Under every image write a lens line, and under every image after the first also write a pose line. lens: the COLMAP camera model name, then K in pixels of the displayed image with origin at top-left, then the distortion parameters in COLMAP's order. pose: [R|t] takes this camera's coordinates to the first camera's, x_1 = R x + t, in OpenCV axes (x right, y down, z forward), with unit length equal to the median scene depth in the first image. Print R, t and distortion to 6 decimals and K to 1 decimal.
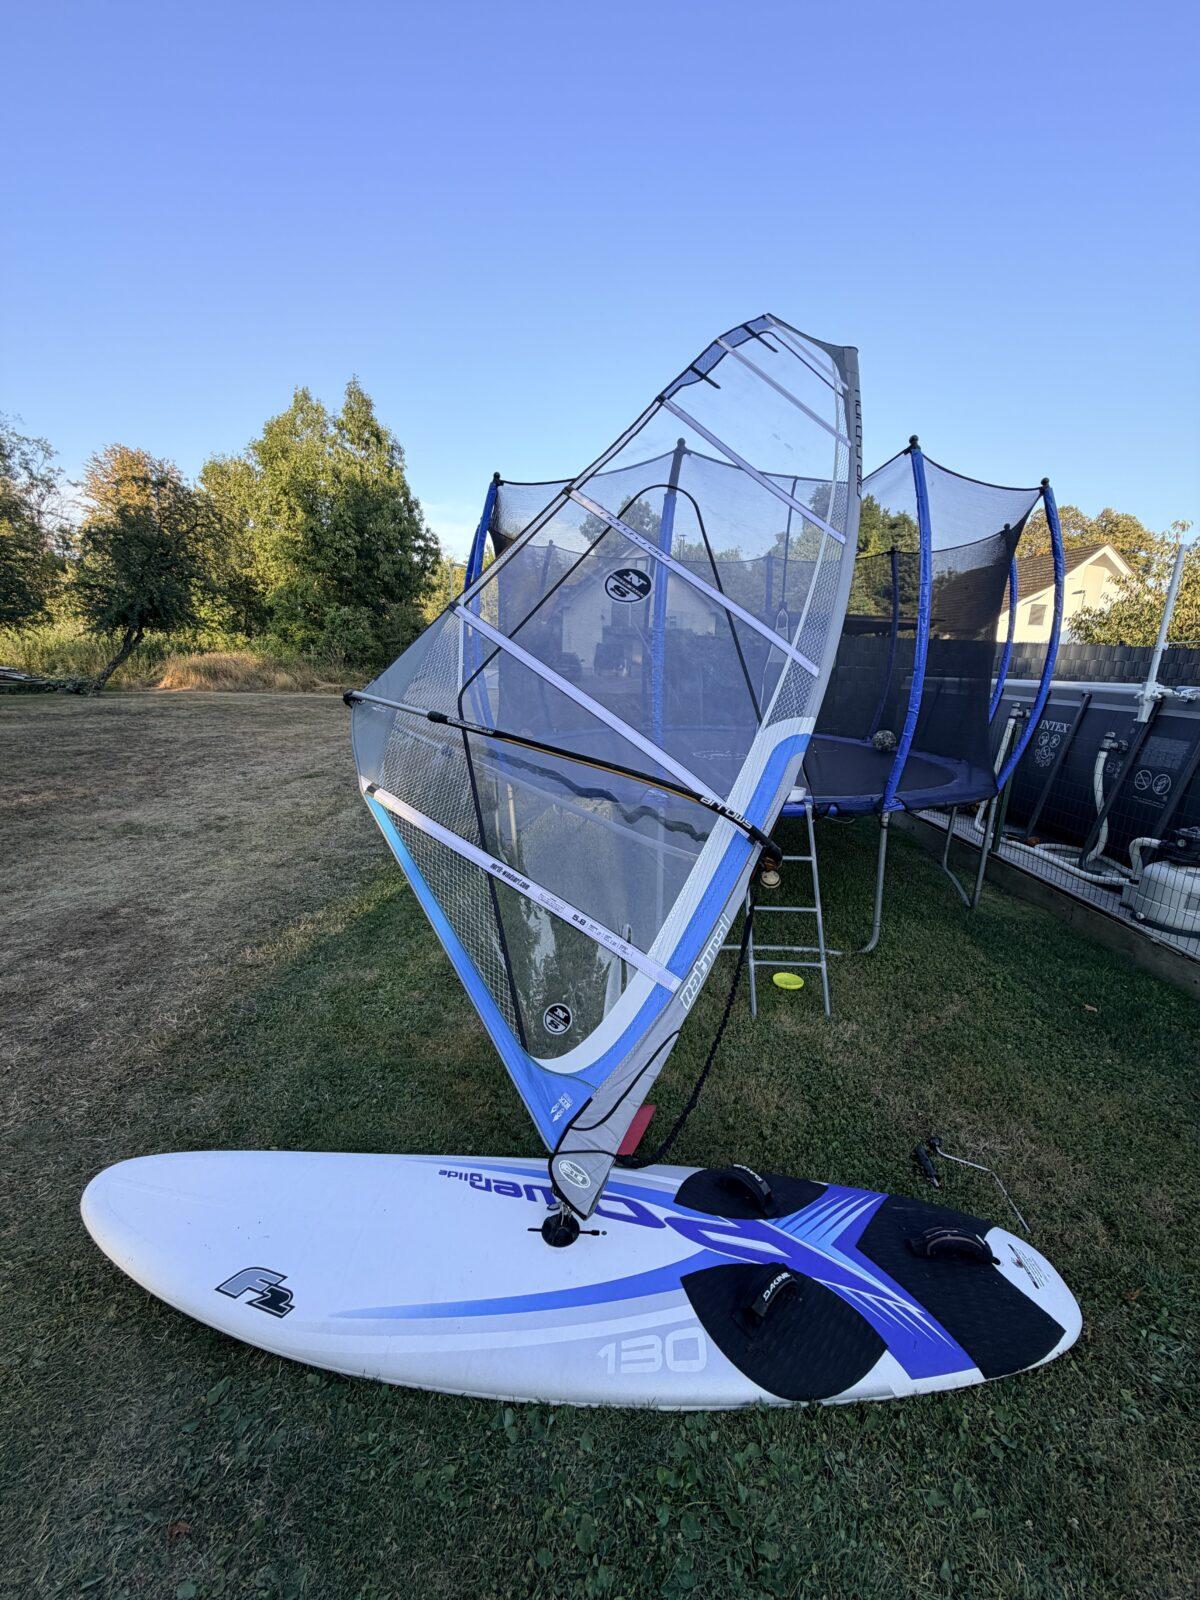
lens RADIAL K [[580.4, 0, 598.7], [0, 580.4, 826.5], [0, 0, 1]] dist [0.001710, 0.000141]
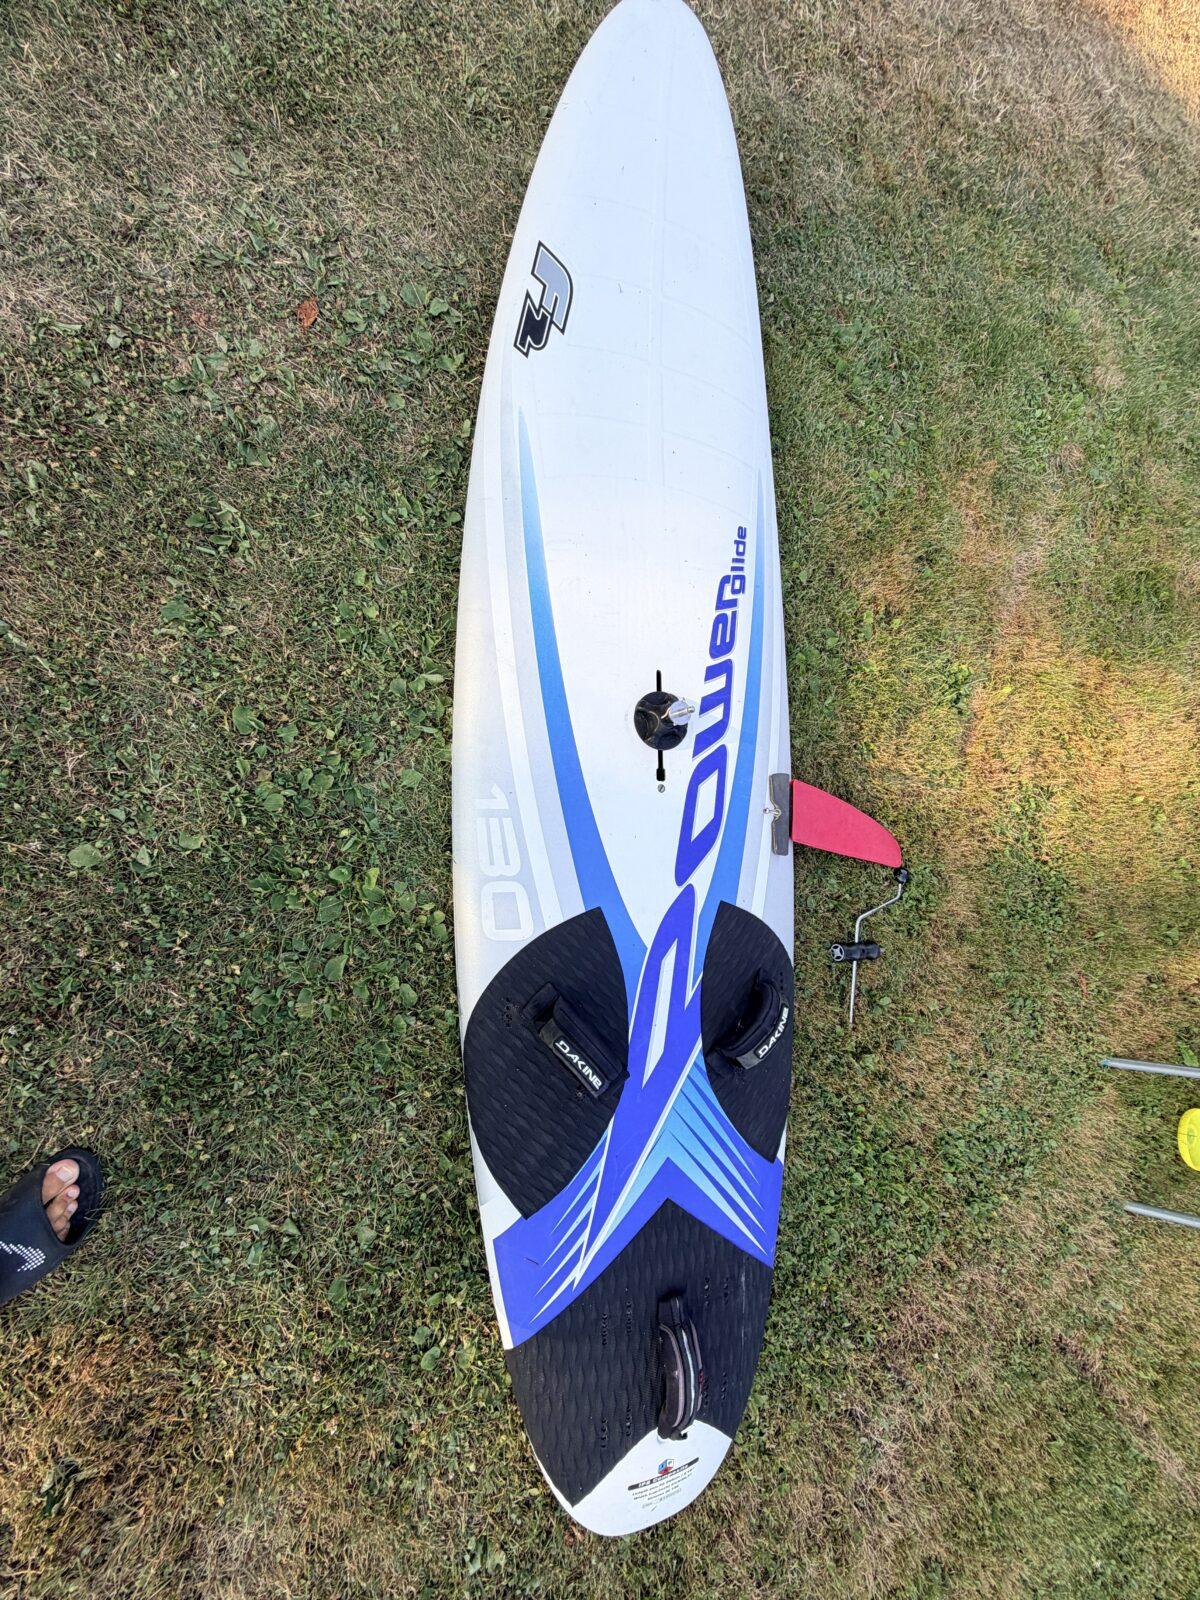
lens RADIAL K [[580.4, 0, 598.7], [0, 580.4, 826.5], [0, 0, 1]] dist [0.001710, 0.000141]
pose [[0.078207, 0.995687, -0.049919, 0.075859], [-0.547190, 0.084728, 0.832709, 0.212597], [0.833347, -0.037809, 0.551456, 0.587431]]
